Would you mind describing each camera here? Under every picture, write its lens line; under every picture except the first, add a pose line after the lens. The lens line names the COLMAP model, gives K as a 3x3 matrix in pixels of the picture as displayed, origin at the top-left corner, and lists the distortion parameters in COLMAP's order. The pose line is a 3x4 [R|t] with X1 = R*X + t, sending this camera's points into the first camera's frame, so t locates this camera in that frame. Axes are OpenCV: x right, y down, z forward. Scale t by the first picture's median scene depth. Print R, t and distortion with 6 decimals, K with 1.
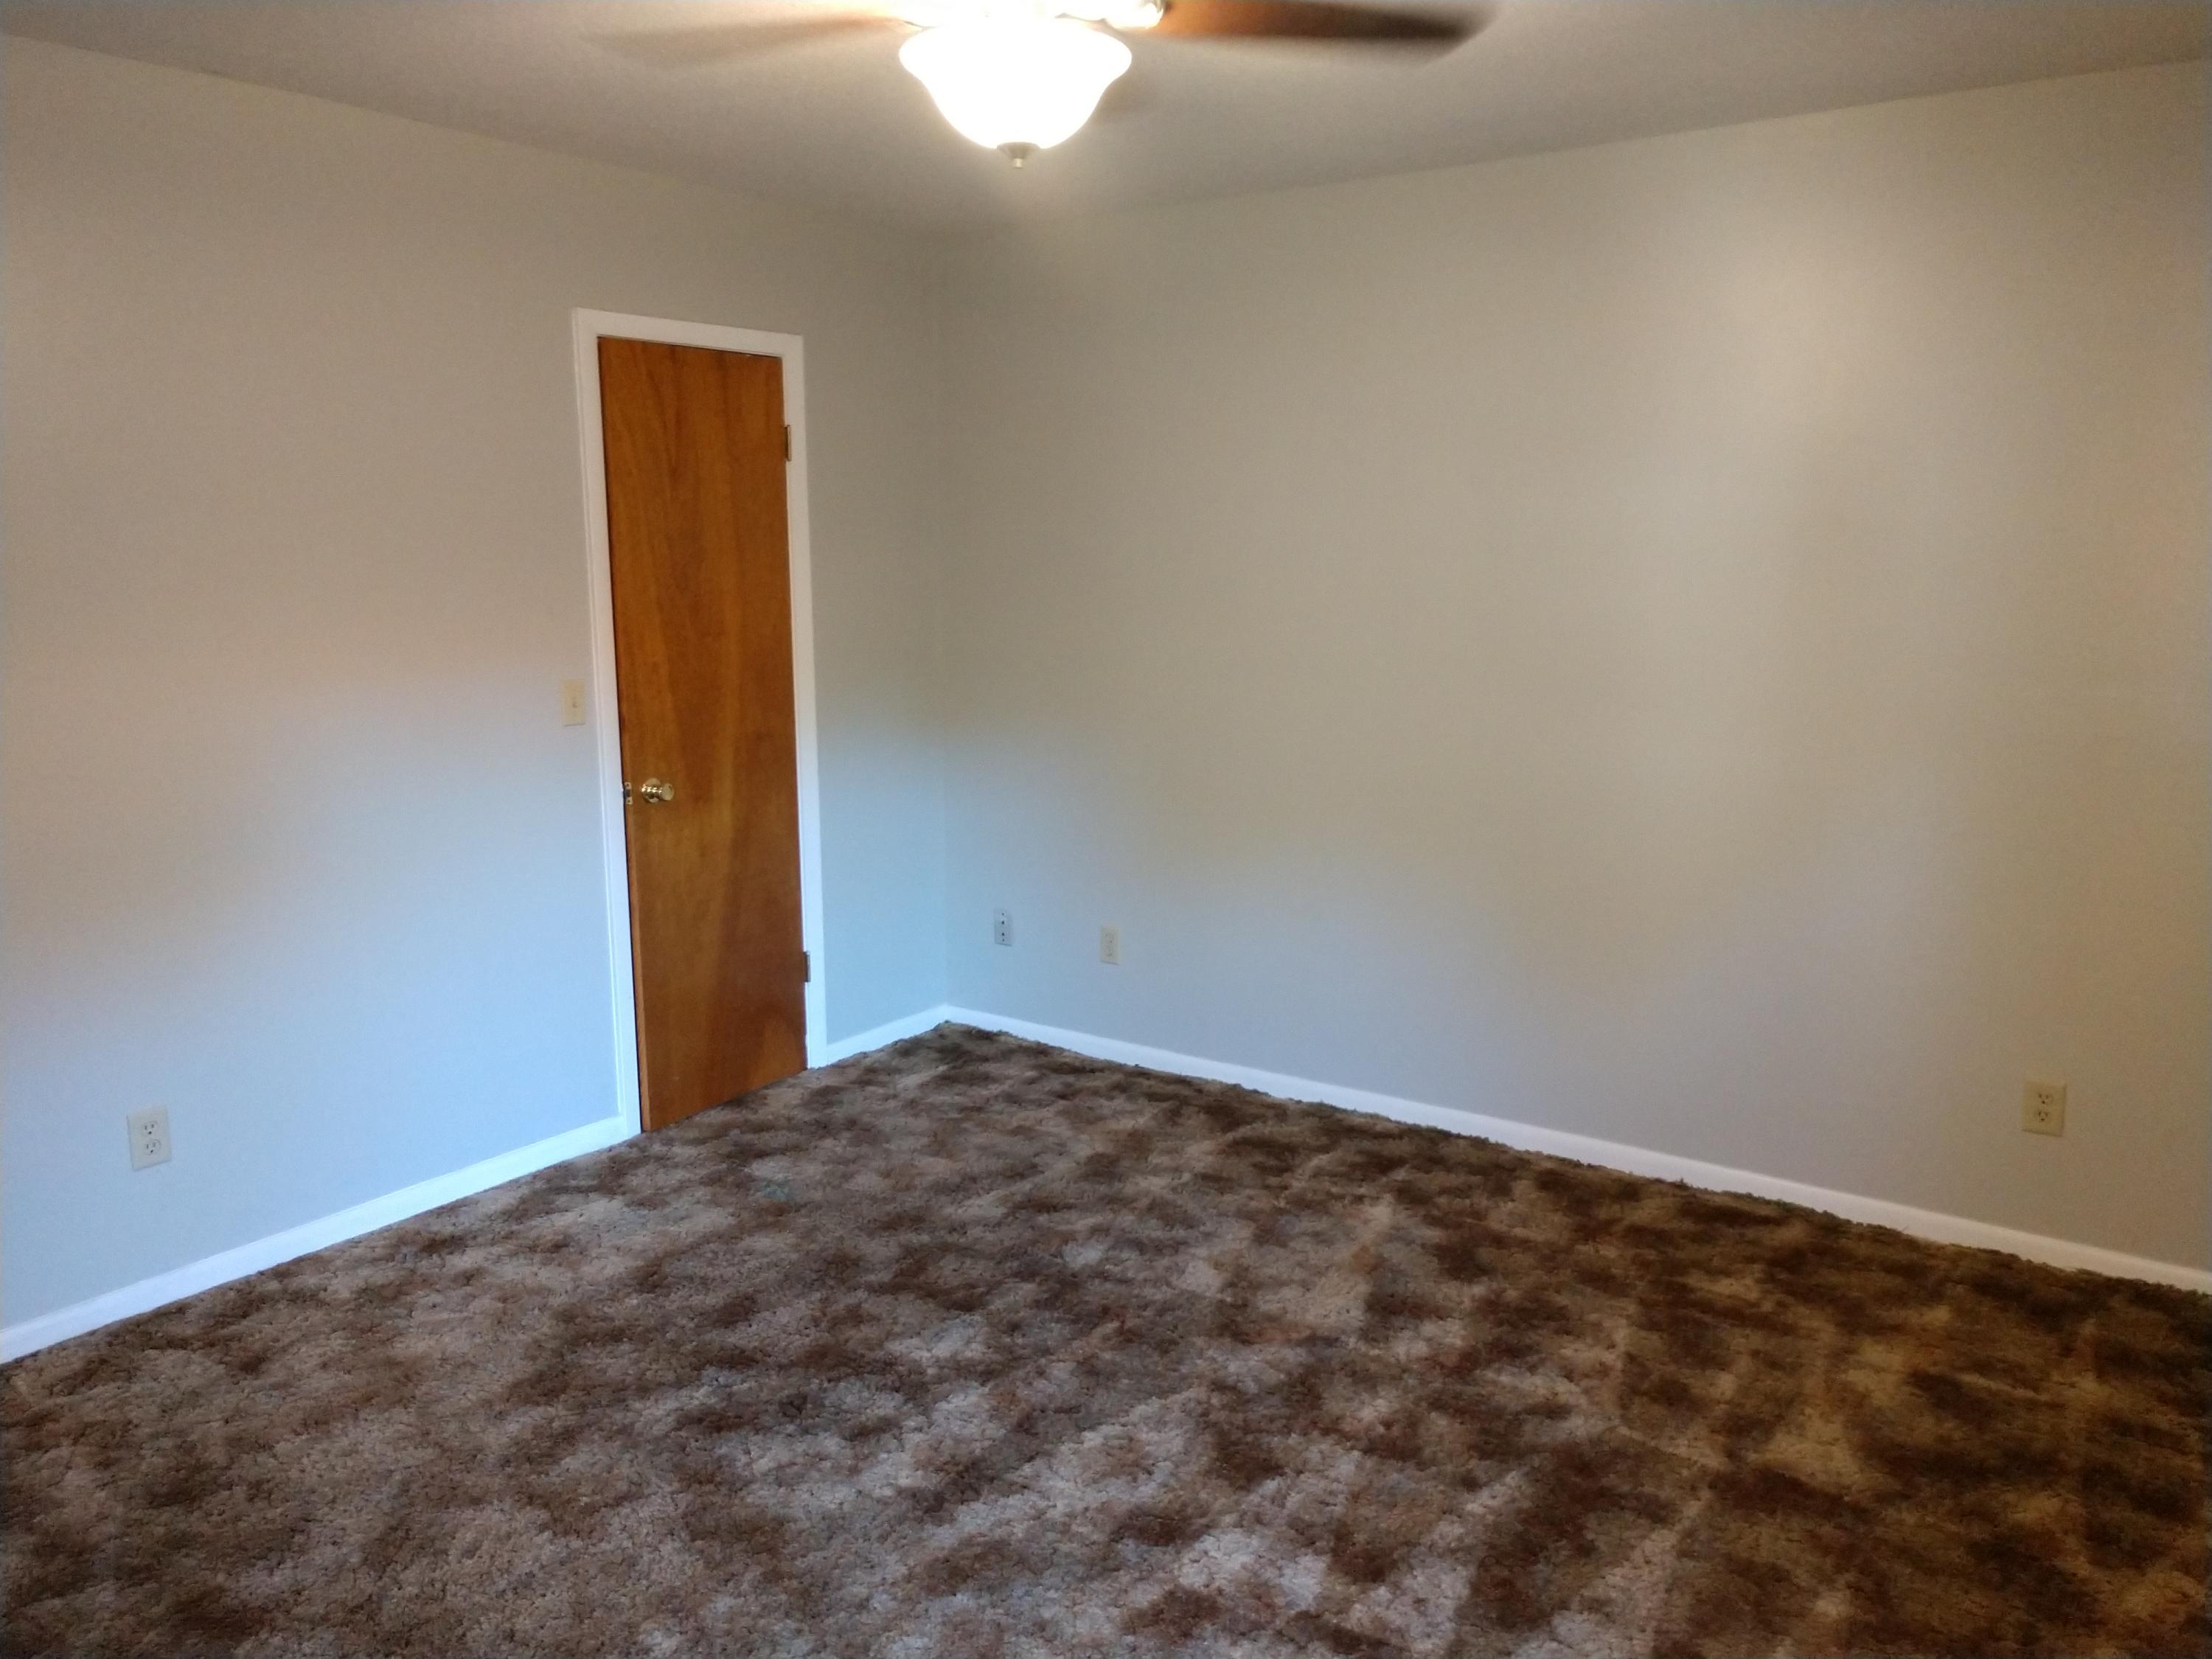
lens RADIAL K [[1677.0, 0, 1106.0], [0, 1677.0, 829.5], [0, 0, 1]] dist [0.006578, 0.041492]
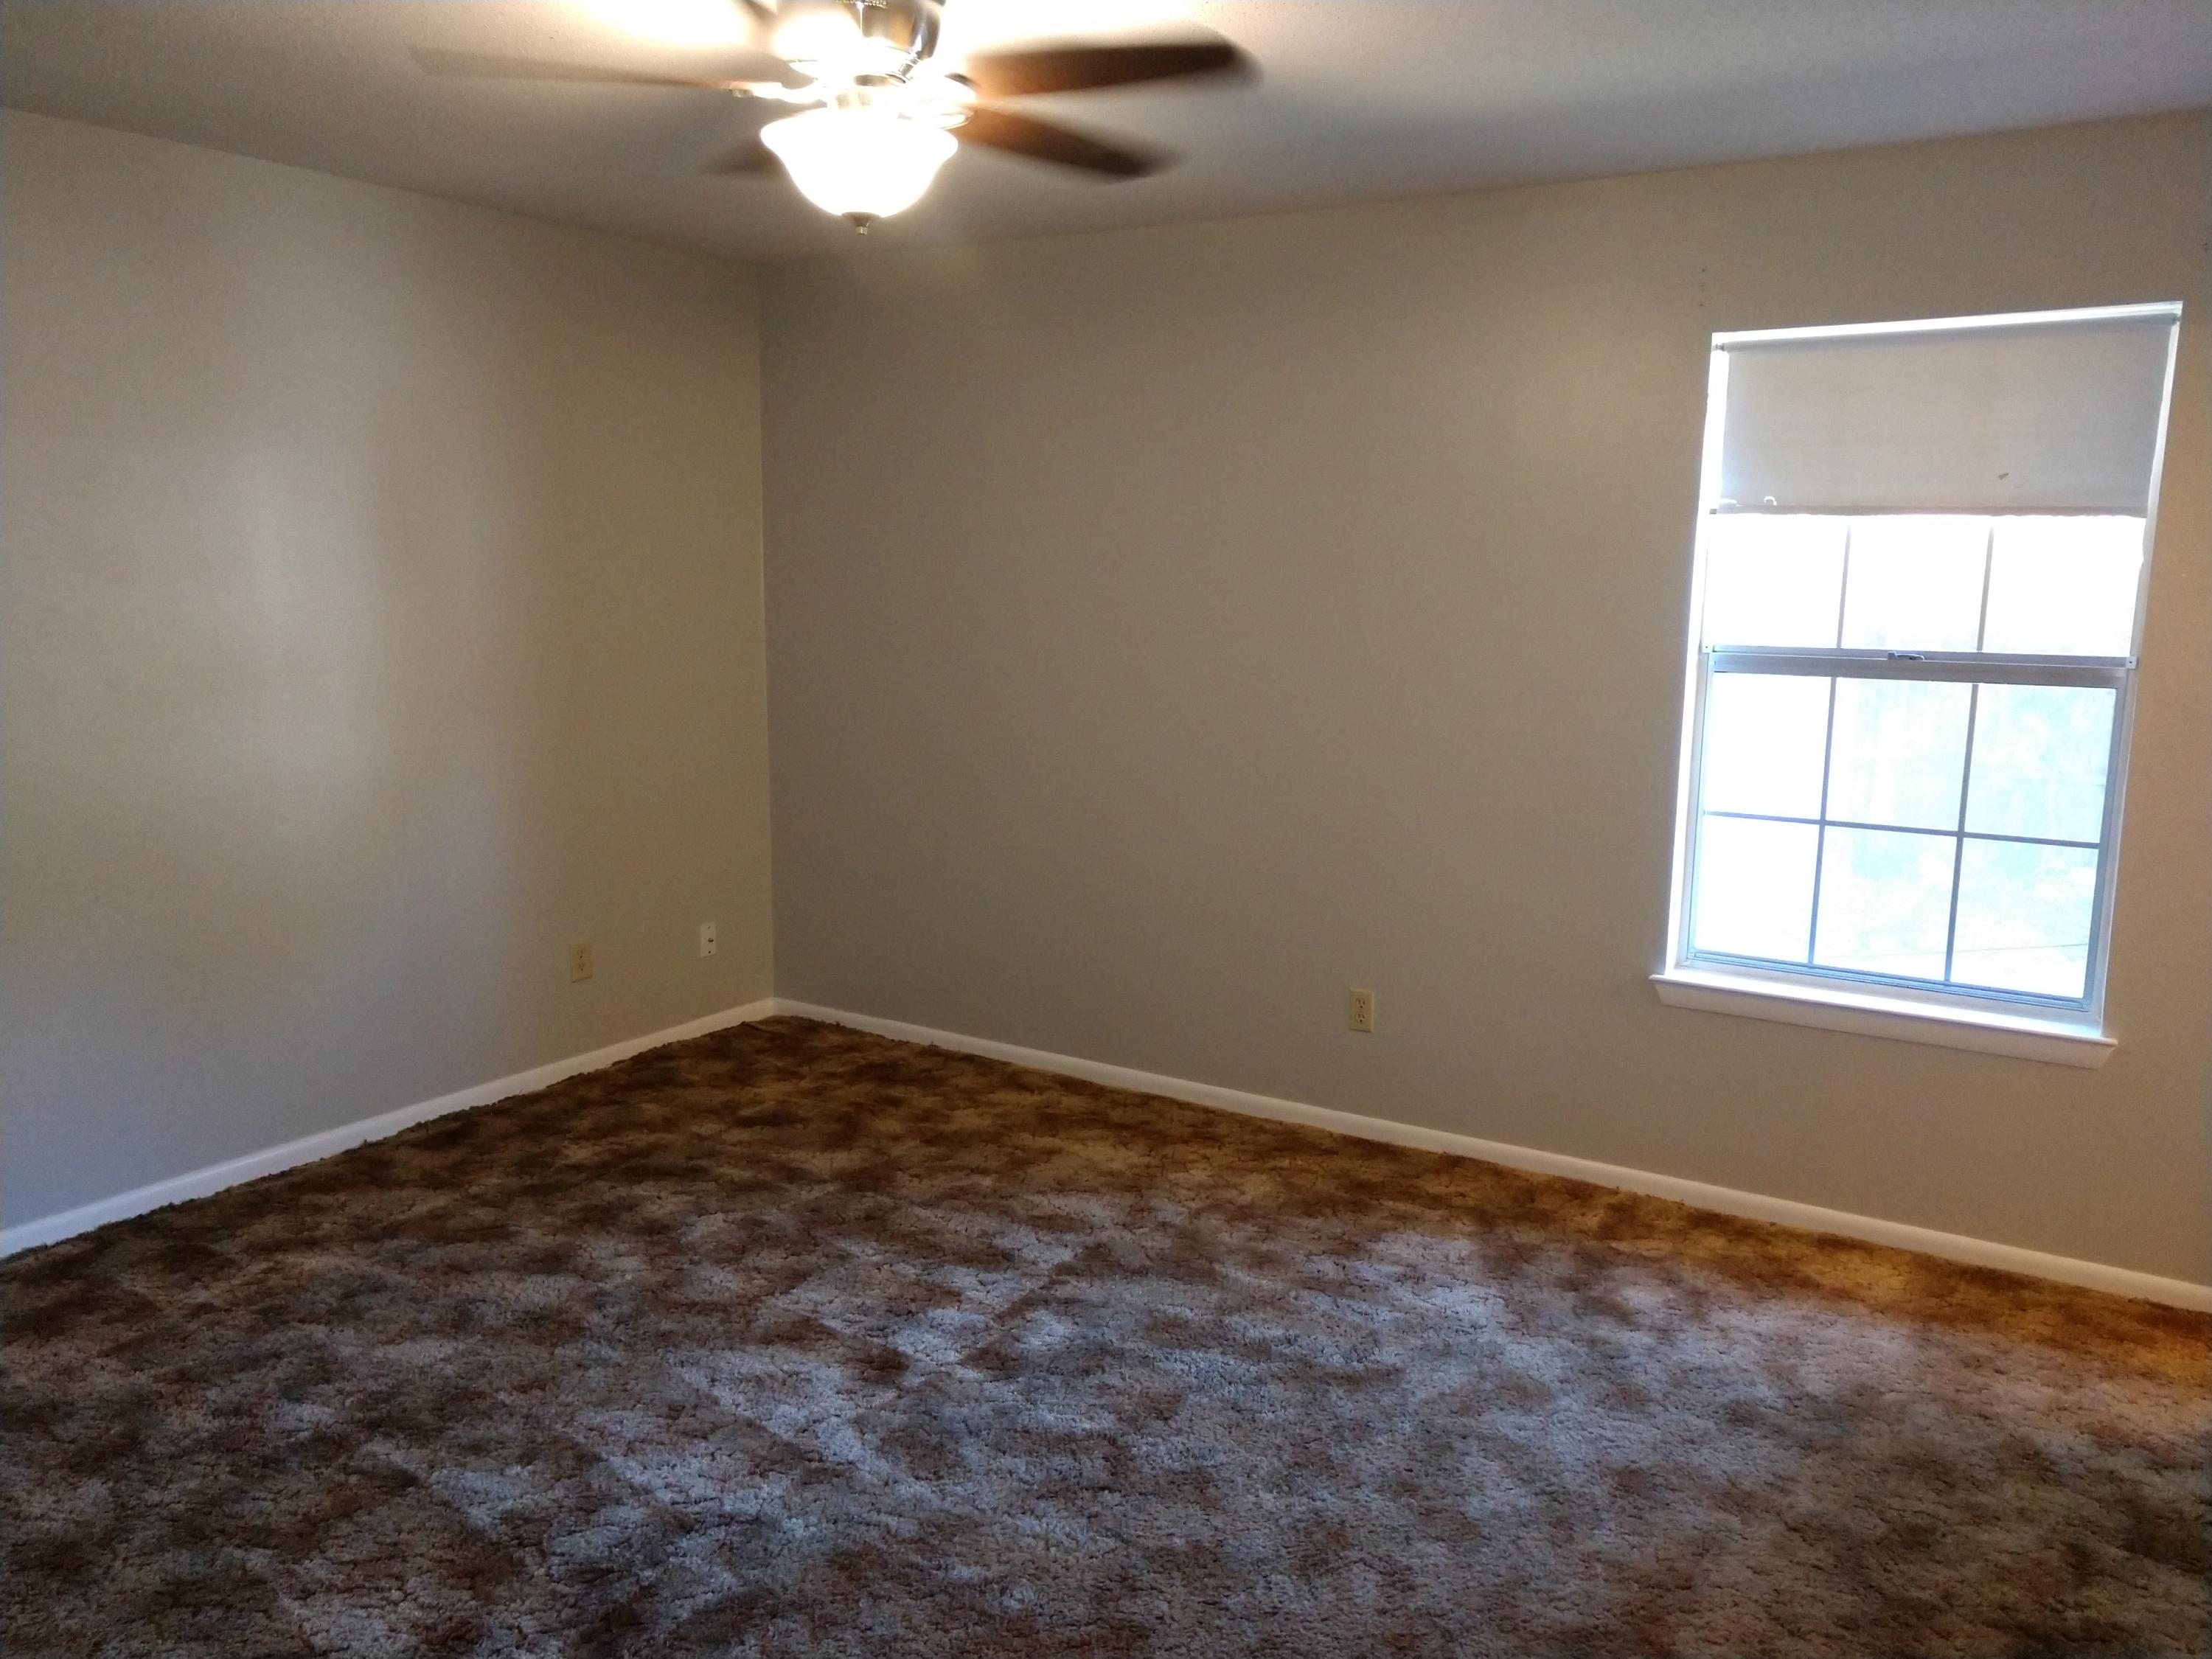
lens RADIAL K [[1677.0, 0, 1106.0], [0, 1677.0, 829.5], [0, 0, 1]] dist [0.006578, 0.041492]
pose [[-0.041048, -0.164374, 0.985544, -0.874583], [0.166169, 0.971515, 0.168955, -0.110105], [-0.985243, 0.170702, -0.012565, 0.627751]]
